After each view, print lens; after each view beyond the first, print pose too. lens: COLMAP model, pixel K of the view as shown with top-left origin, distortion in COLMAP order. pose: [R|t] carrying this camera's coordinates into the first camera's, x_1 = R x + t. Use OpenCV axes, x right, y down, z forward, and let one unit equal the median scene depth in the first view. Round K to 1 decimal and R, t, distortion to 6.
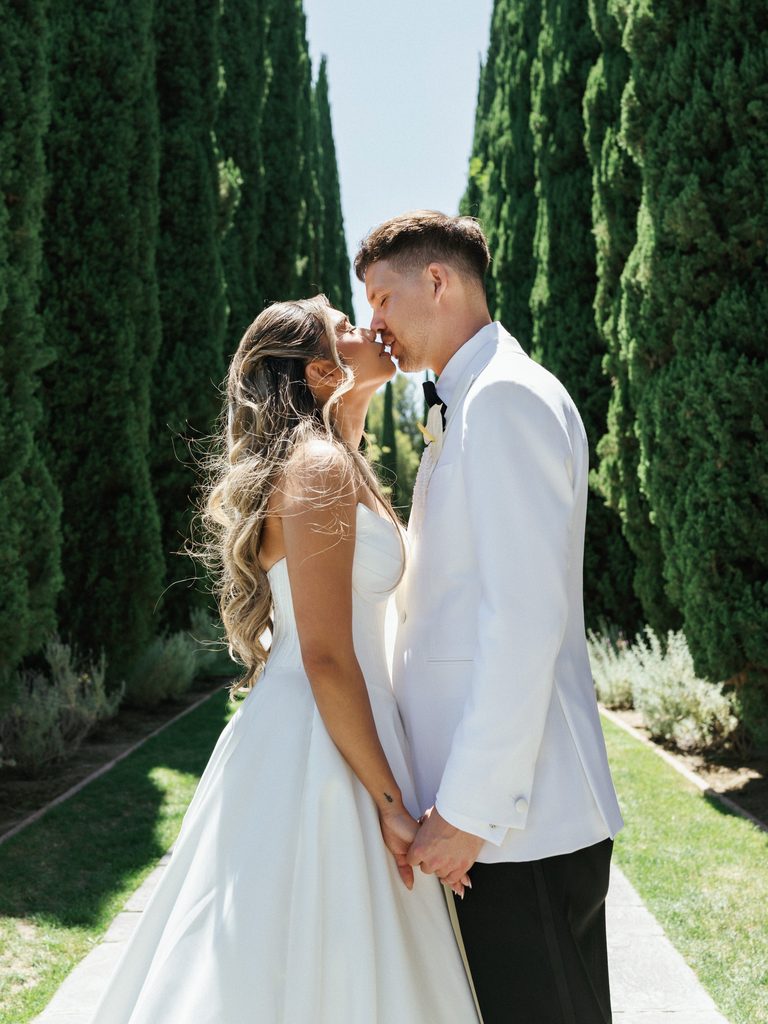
lens RADIAL K [[1683.3, 0, 384.2], [0, 1683.3, 432.3], [0, 0, 1]] dist [0.053643, -0.082398]
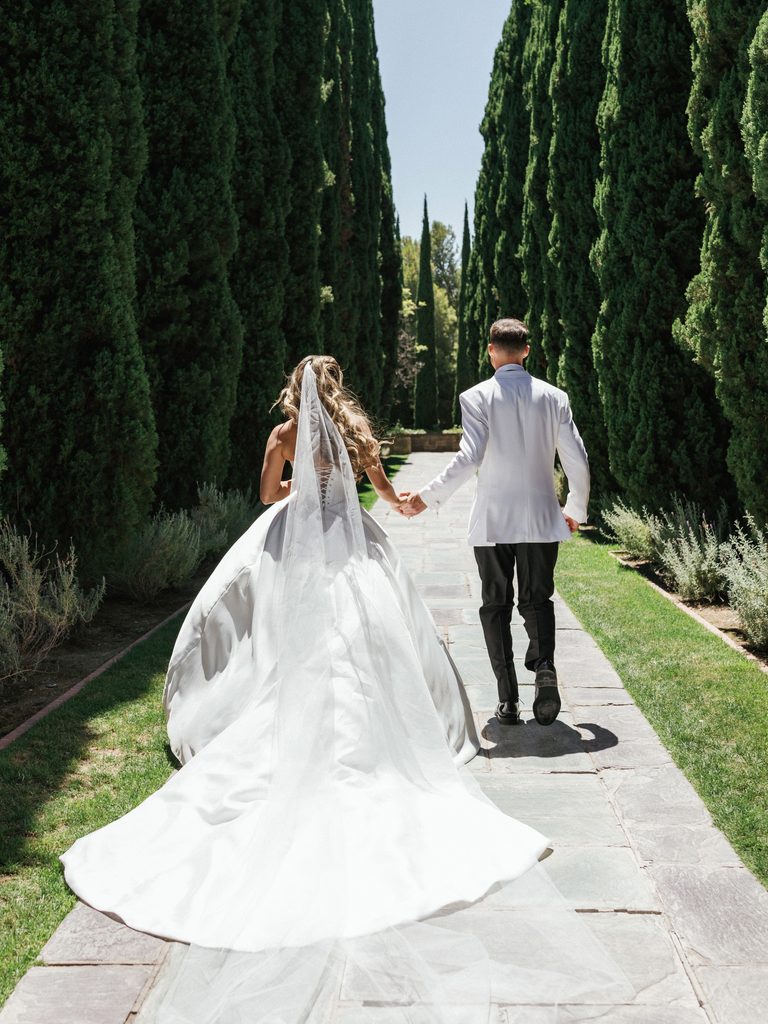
lens RADIAL K [[1683.3, 0, 384.2], [0, 1683.3, 432.3], [0, 0, 1]] dist [0.053643, -0.082398]
pose [[0.999775, 0.000338, -0.021222, -0.000841], [0.001453, 0.996438, 0.084316, 0.008265], [0.021175, -0.084328, 0.996213, 0.180323]]
